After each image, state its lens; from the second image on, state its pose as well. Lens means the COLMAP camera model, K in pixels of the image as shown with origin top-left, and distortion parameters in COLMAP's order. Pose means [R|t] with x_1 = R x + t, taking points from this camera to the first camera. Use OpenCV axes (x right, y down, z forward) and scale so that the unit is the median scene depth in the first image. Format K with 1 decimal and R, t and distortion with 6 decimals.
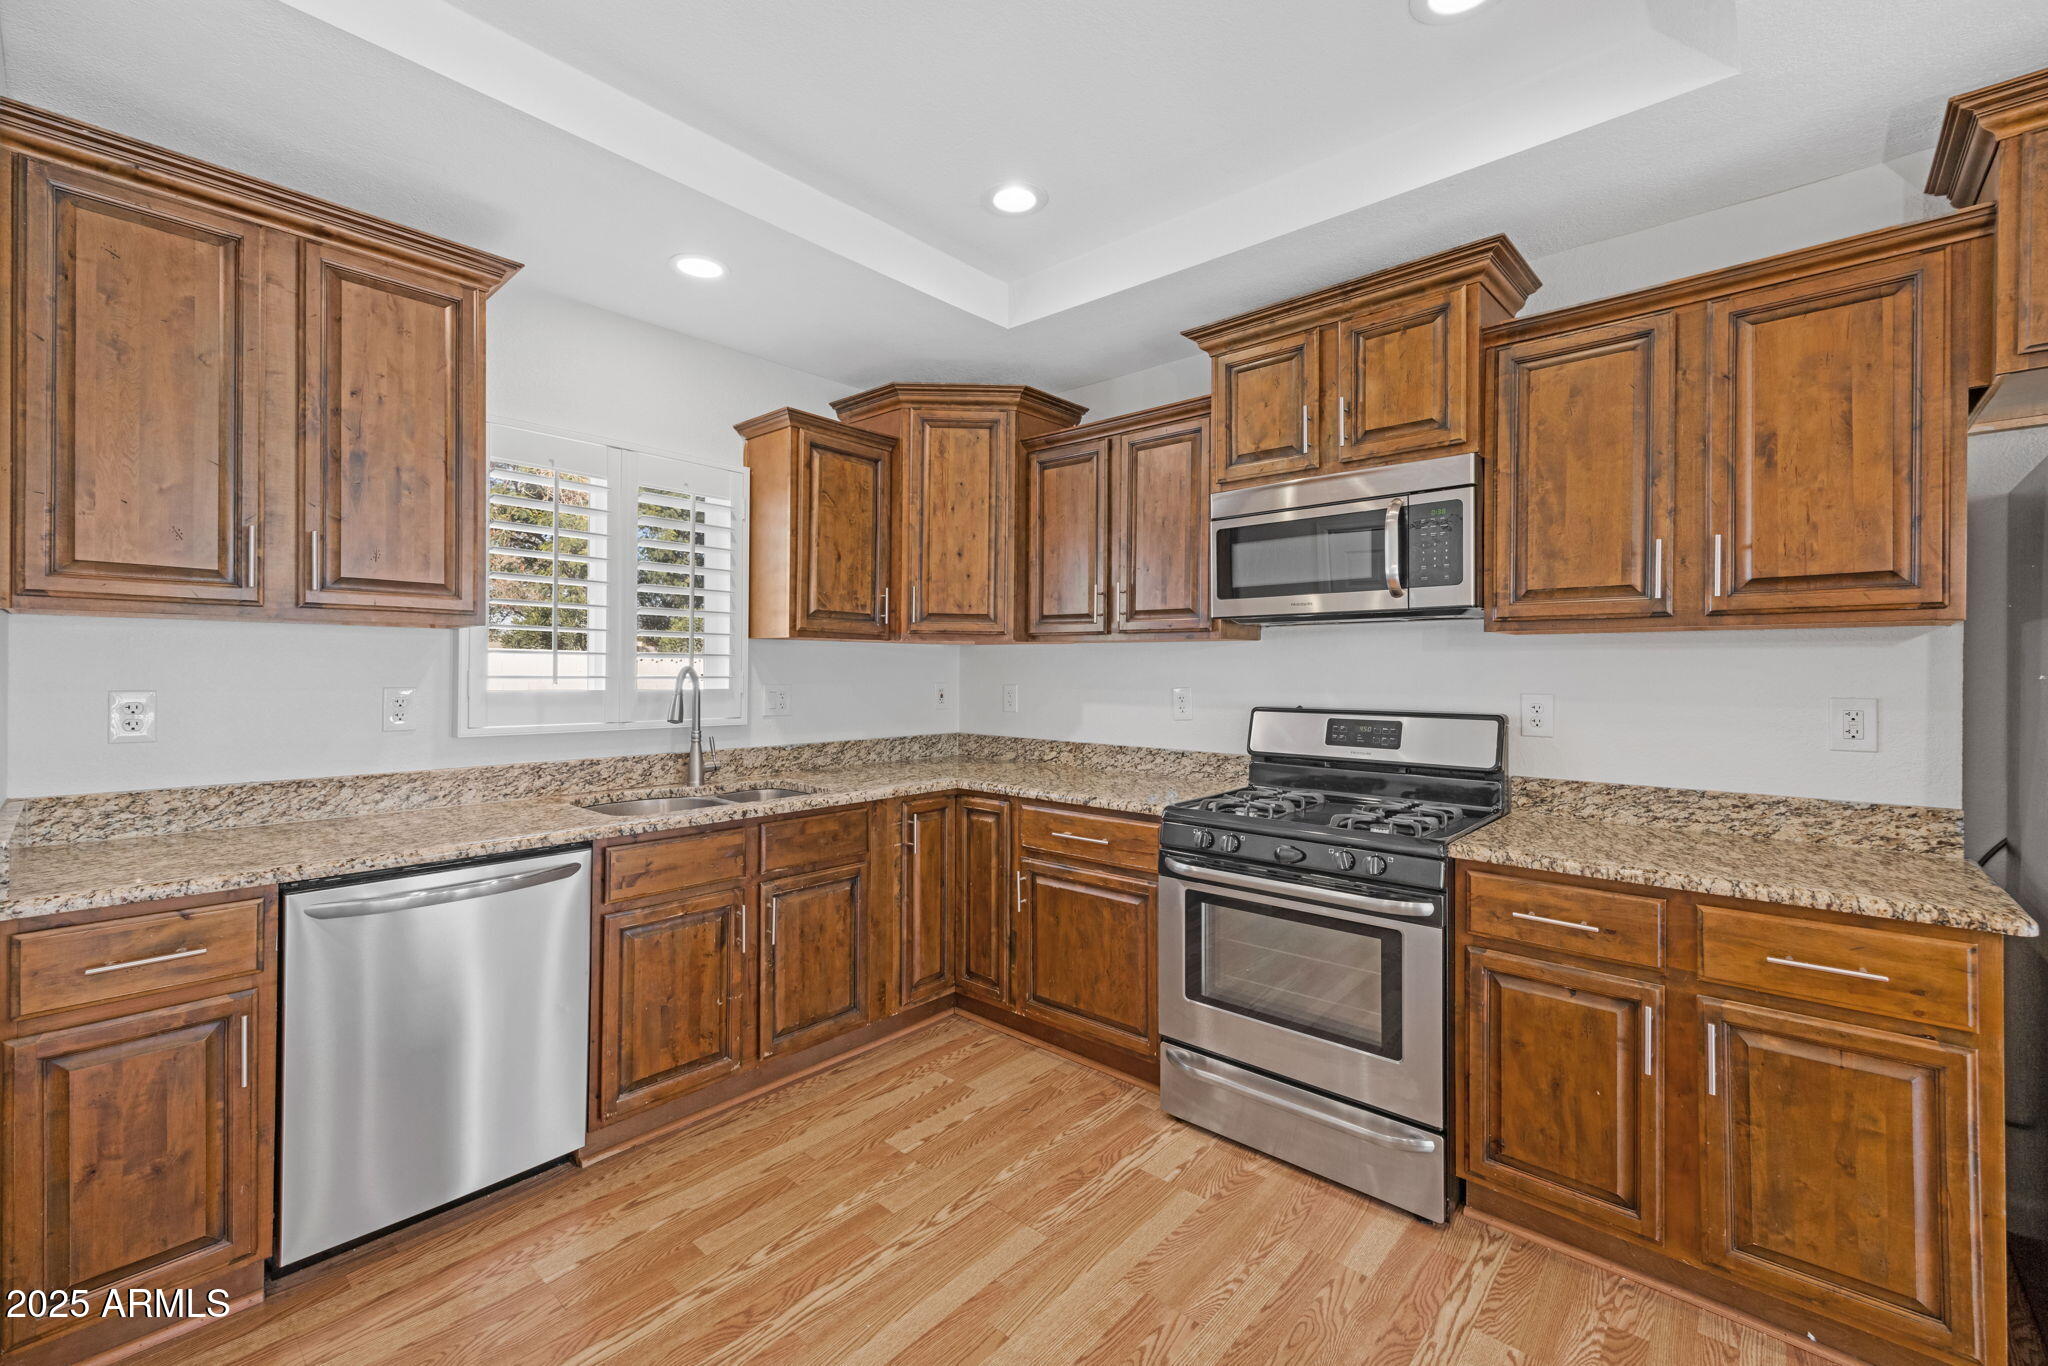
lens RADIAL K [[829.4, 0, 986.8], [0, 829.4, 663.7], [0, 0, 1]] dist [0.001920, -0.000436]
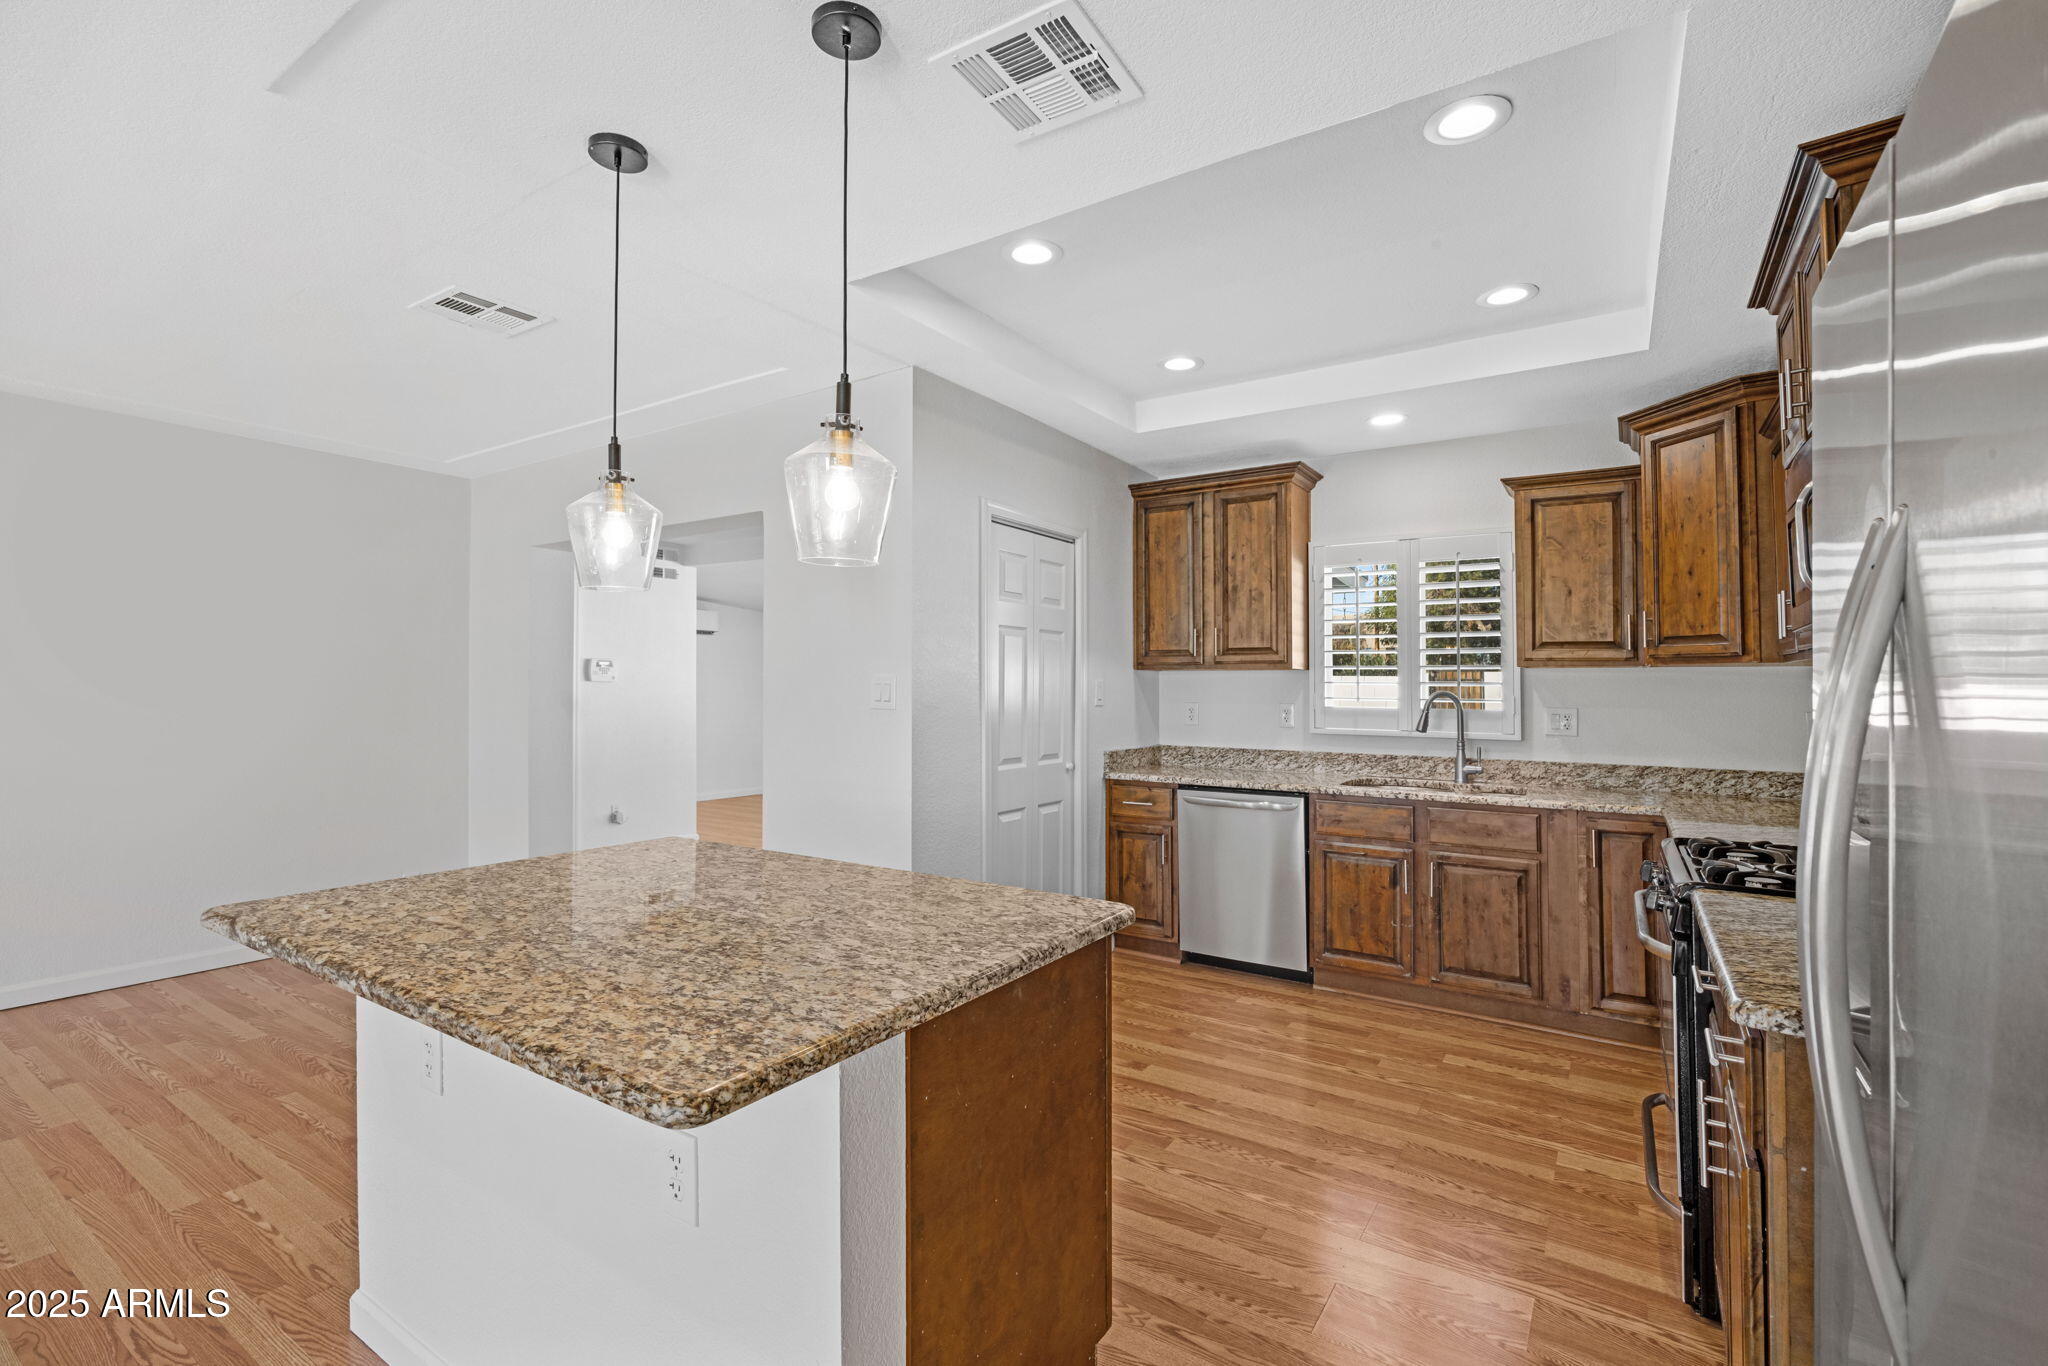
lens RADIAL K [[909.0, 0, 1018.4], [0, 909.0, 684.5], [0, 0, 1]] dist [0.001240, 0.000094]
pose [[0.164631, -0.009857, -0.986306, 0.976521], [0.002377, 0.999951, -0.009597, 0.004162], [0.986352, -0.000765, 0.164647, 0.082088]]
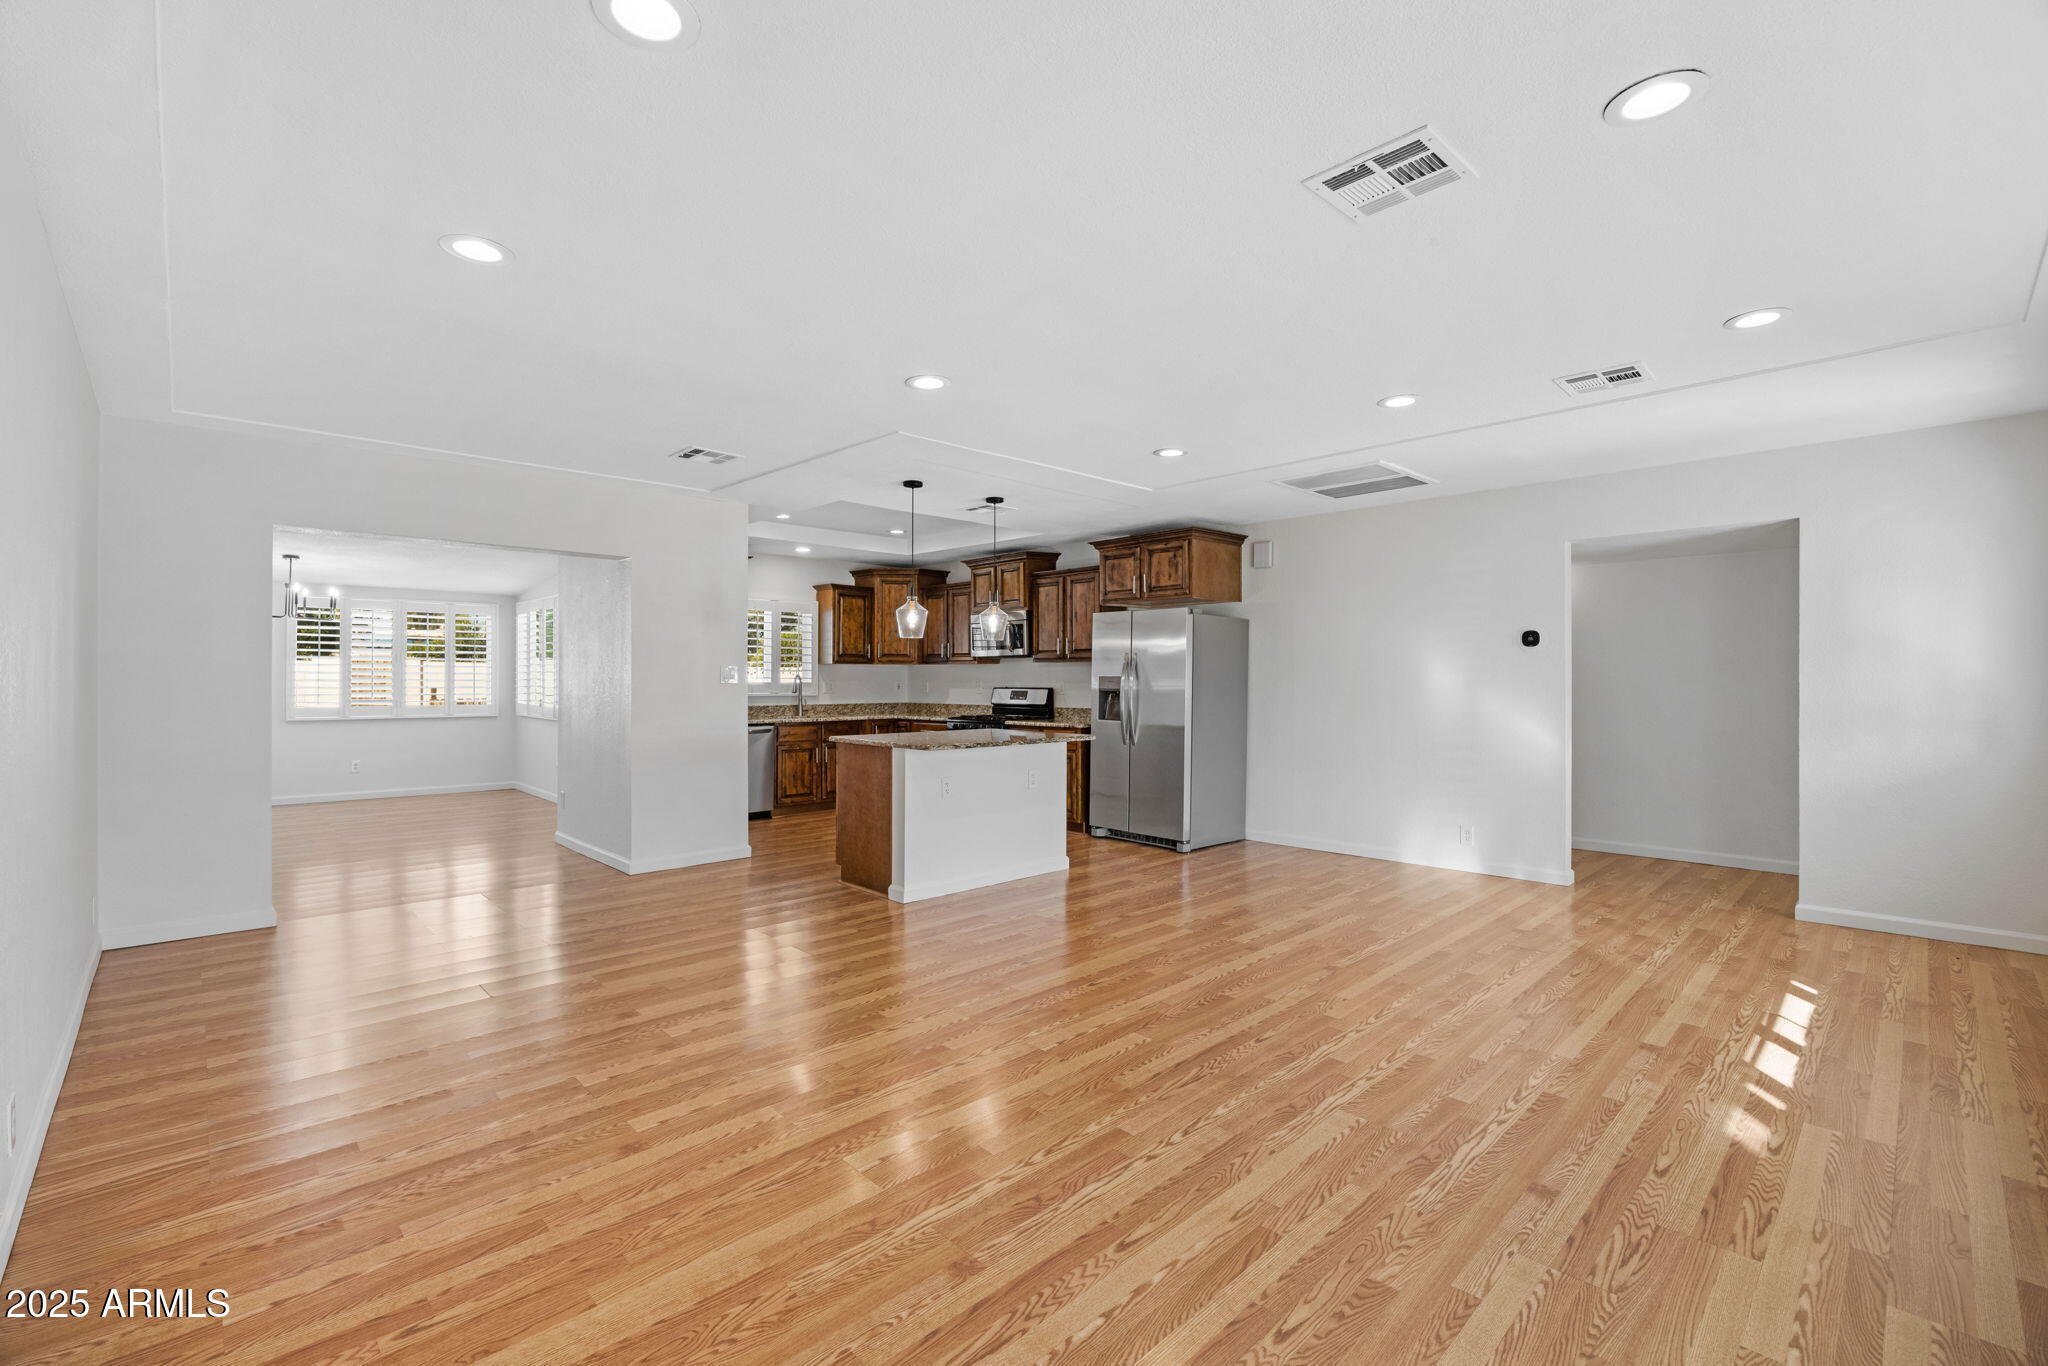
lens RADIAL K [[882.4, 0, 1020.4], [0, 882.4, 677.5], [0, 0, 1]] dist [-0.001982, -0.000160]
pose [[0.998361, -0.004561, -0.057045, 0.600142], [0.004704, 0.999986, 0.002358, 0.011362], [0.057034, -0.002623, 0.998369, -2.057679]]
